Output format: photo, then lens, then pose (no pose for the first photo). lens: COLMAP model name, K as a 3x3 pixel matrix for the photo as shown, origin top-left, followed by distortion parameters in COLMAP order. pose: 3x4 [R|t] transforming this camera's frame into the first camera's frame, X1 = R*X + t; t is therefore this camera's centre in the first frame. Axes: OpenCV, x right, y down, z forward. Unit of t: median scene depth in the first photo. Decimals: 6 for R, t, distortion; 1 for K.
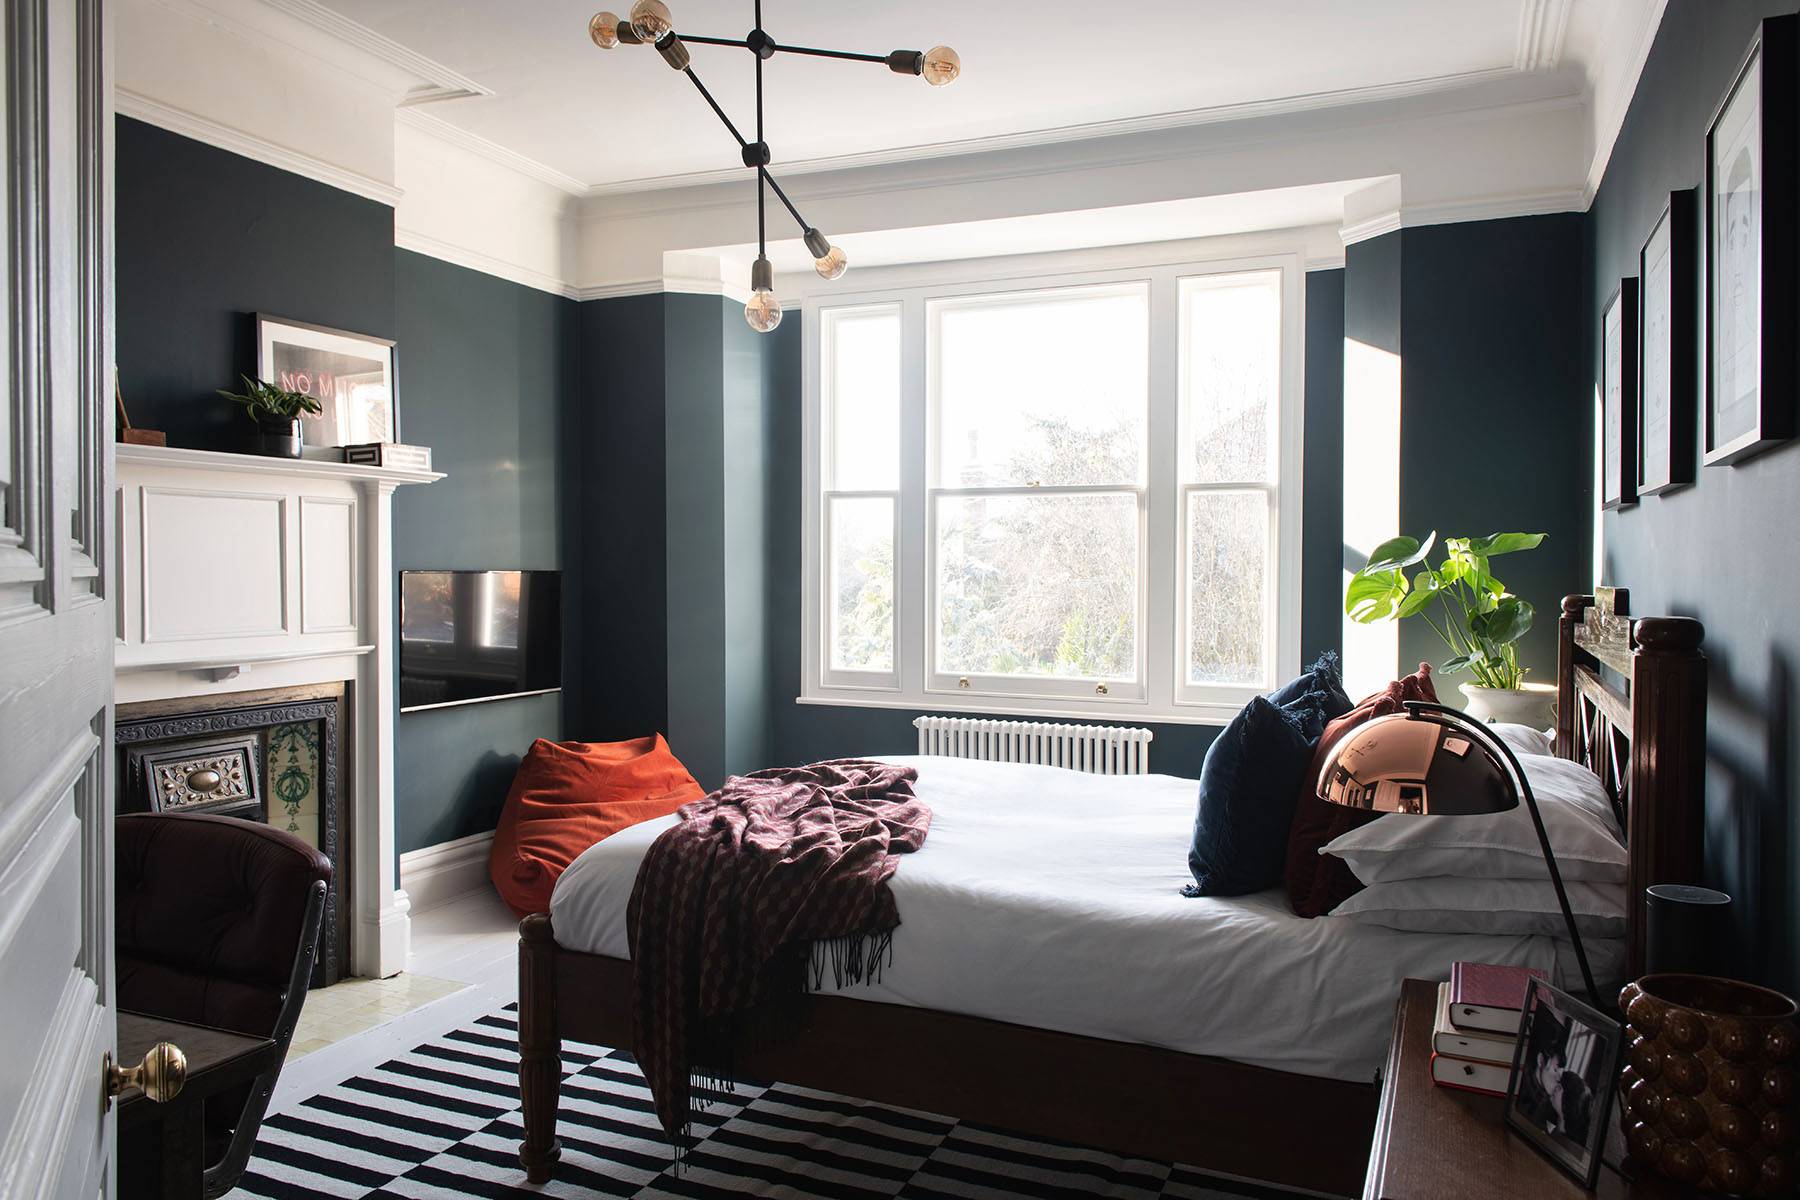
lens RADIAL K [[1344.9, 0, 892.4], [0, 1344.9, 587.9], [0, 0, 1]] dist [0.037234, -0.045251]
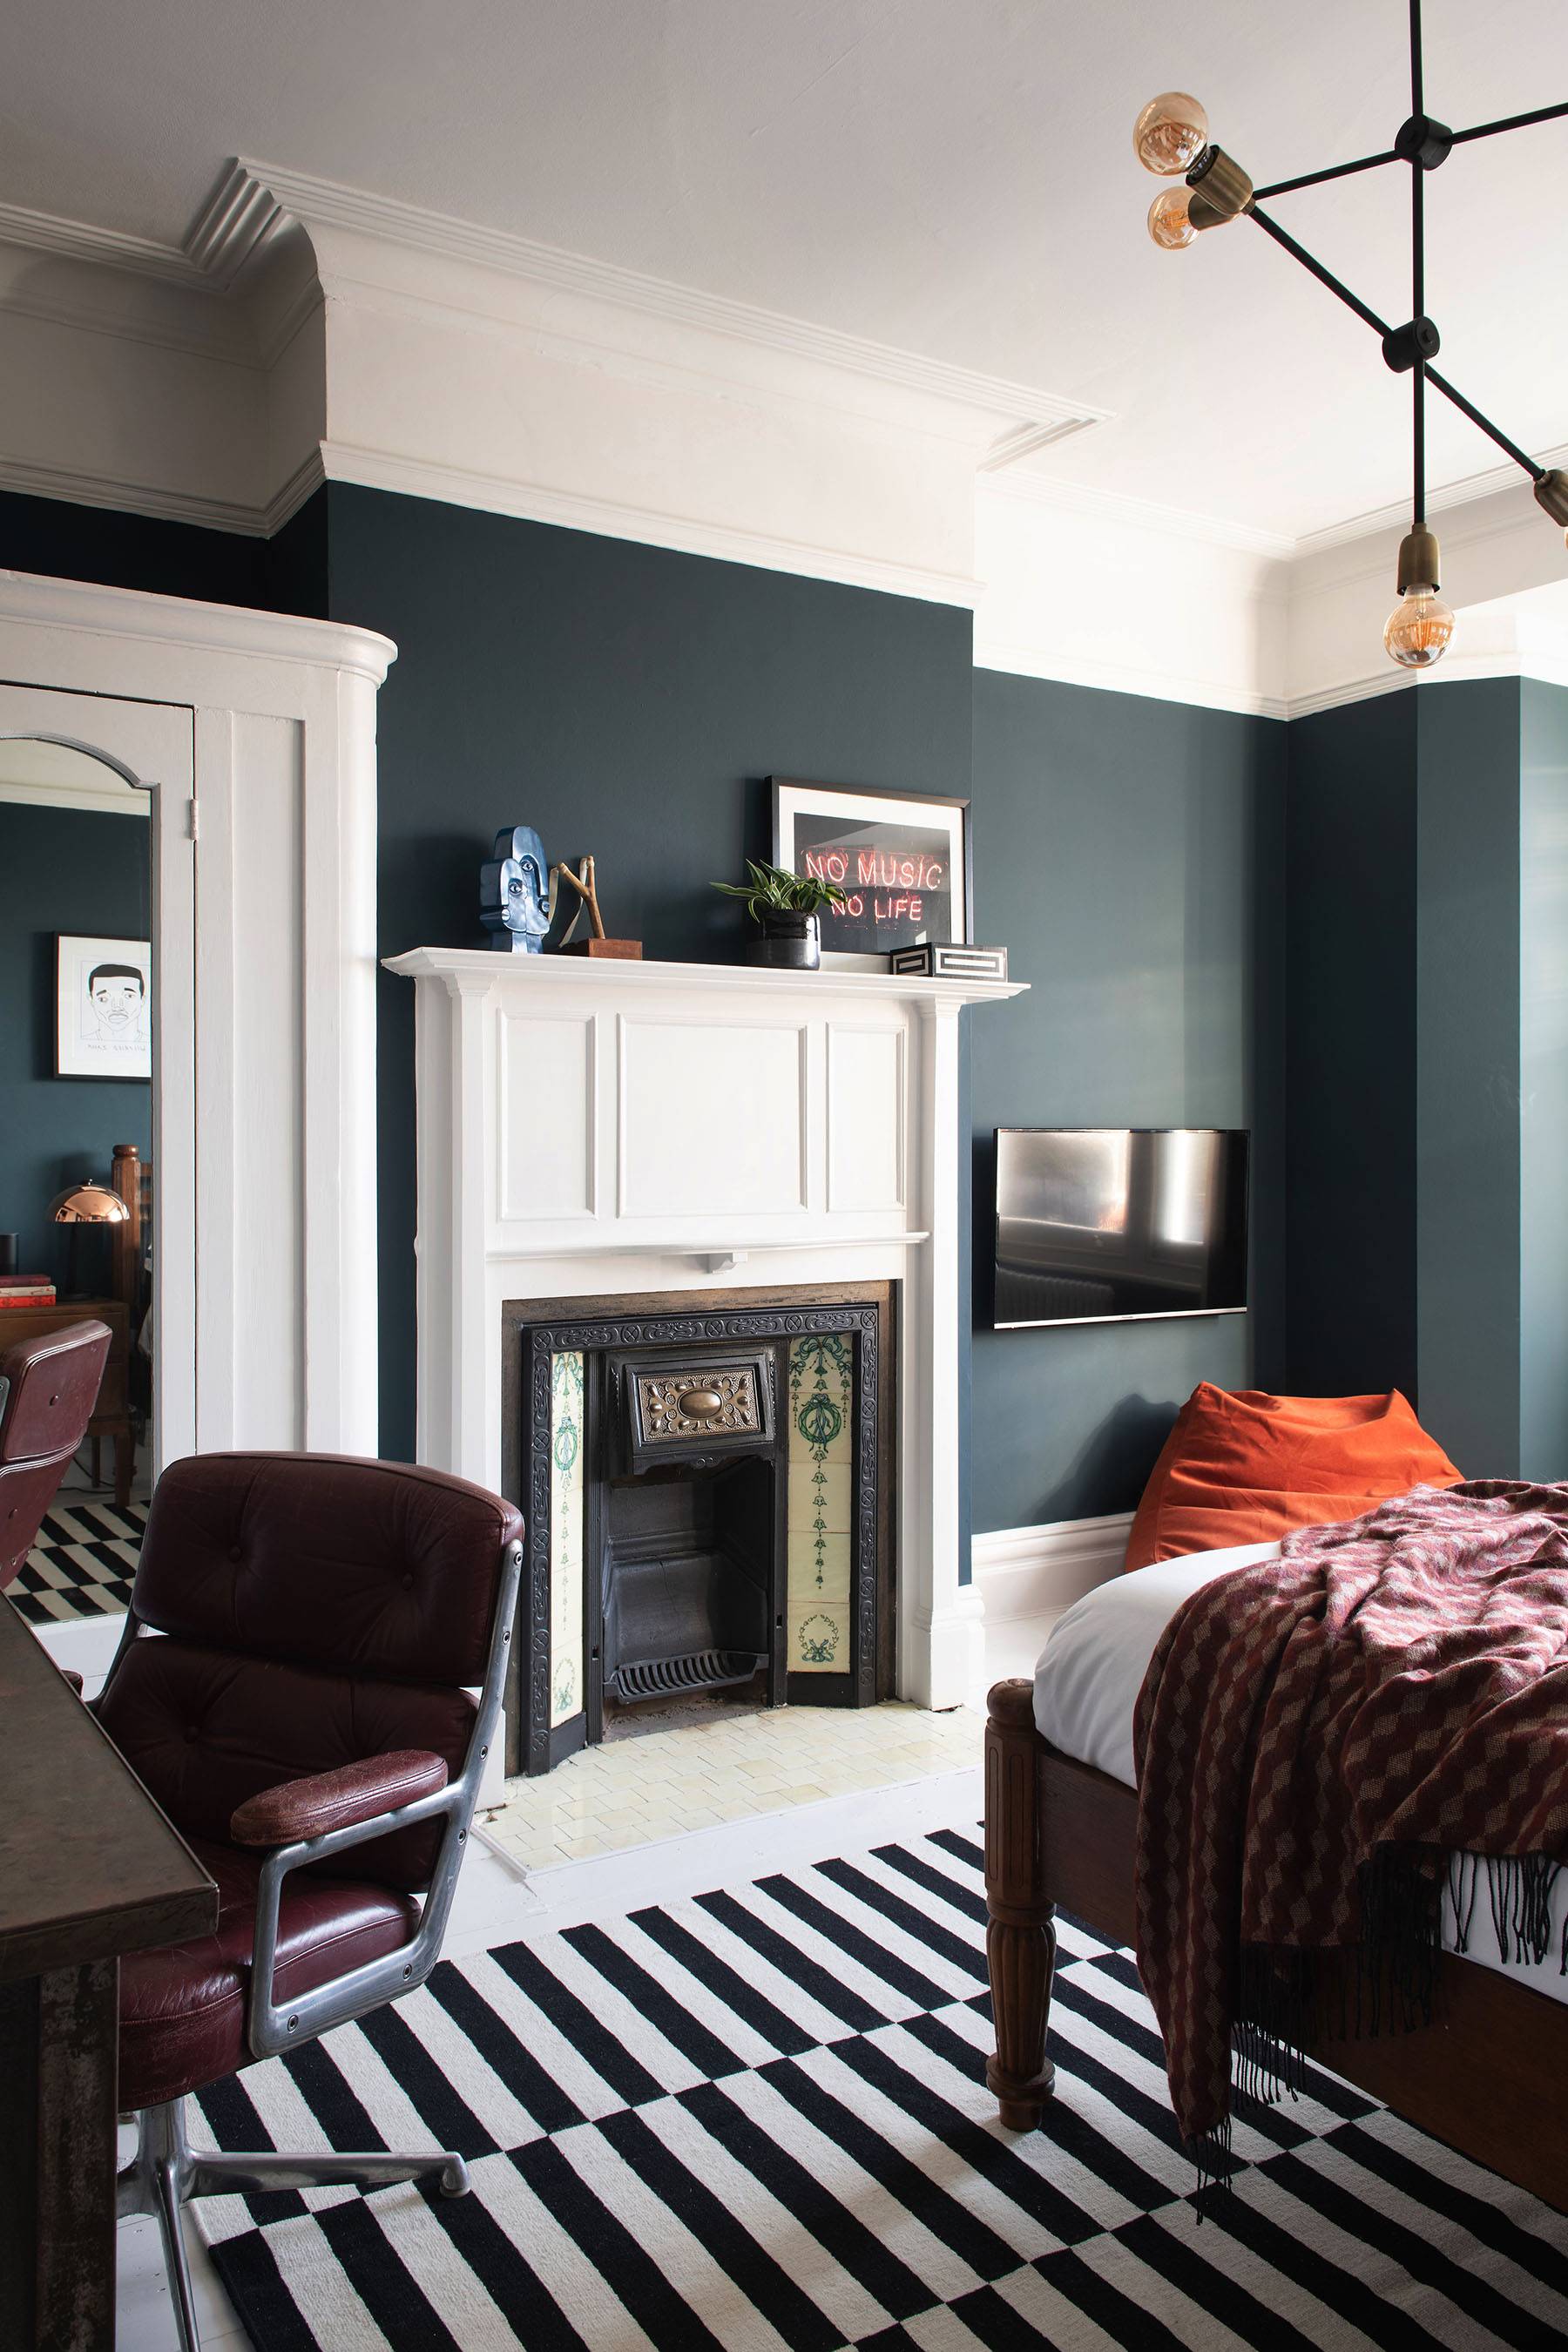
lens RADIAL K [[1757.4, 0, 721.3], [0, 1757.4, 1138.7], [0, 0, 1]] dist [0.037234, -0.045251]
pose [[0.809656, 0.001928, -0.586902, 0.071720], [-0.011151, 0.999865, -0.012098, 0.006679], [0.586799, 0.016340, 0.809568, 0.208353]]
